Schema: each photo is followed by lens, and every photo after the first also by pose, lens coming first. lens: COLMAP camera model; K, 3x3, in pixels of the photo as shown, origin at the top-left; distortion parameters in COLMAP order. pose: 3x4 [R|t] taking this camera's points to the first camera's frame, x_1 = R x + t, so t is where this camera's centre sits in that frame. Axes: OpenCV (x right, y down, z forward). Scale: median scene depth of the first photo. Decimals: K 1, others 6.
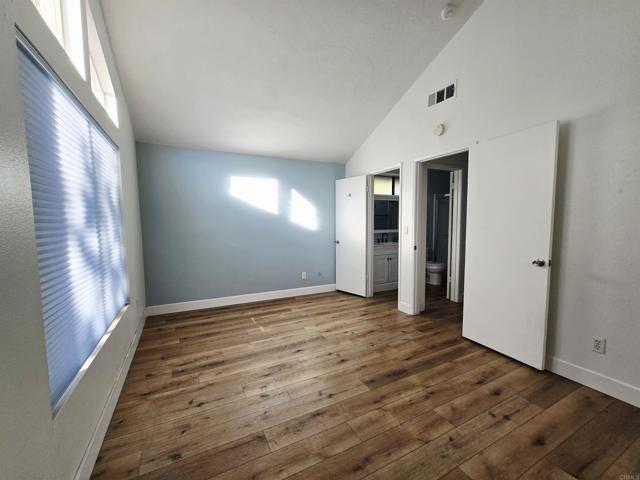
lens RADIAL K [[263.9, 0, 317.2], [0, 263.9, 242.8], [0, 0, 1]] dist [0.000845, 0.000493]
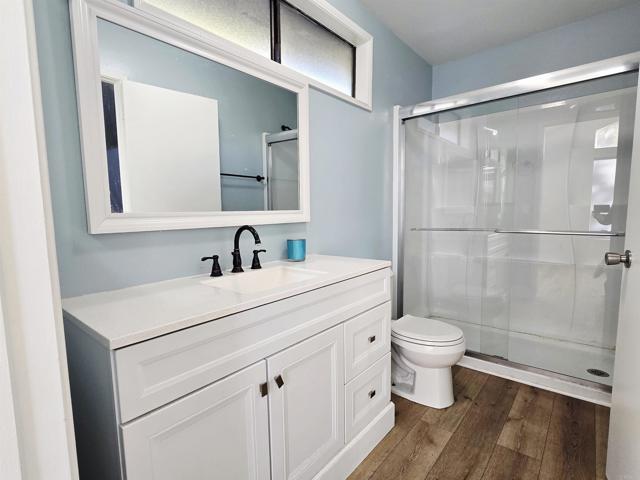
lens RADIAL K [[304.8, 0, 320.5], [0, 304.8, 242.7], [0, 0, 1]] dist [0.001935, 0.000222]
pose [[0.911757, -0.045262, 0.408227, 0.206355], [0.037904, 0.998940, 0.026101, -0.027455], [-0.408976, -0.008324, 0.912507, 0.738958]]
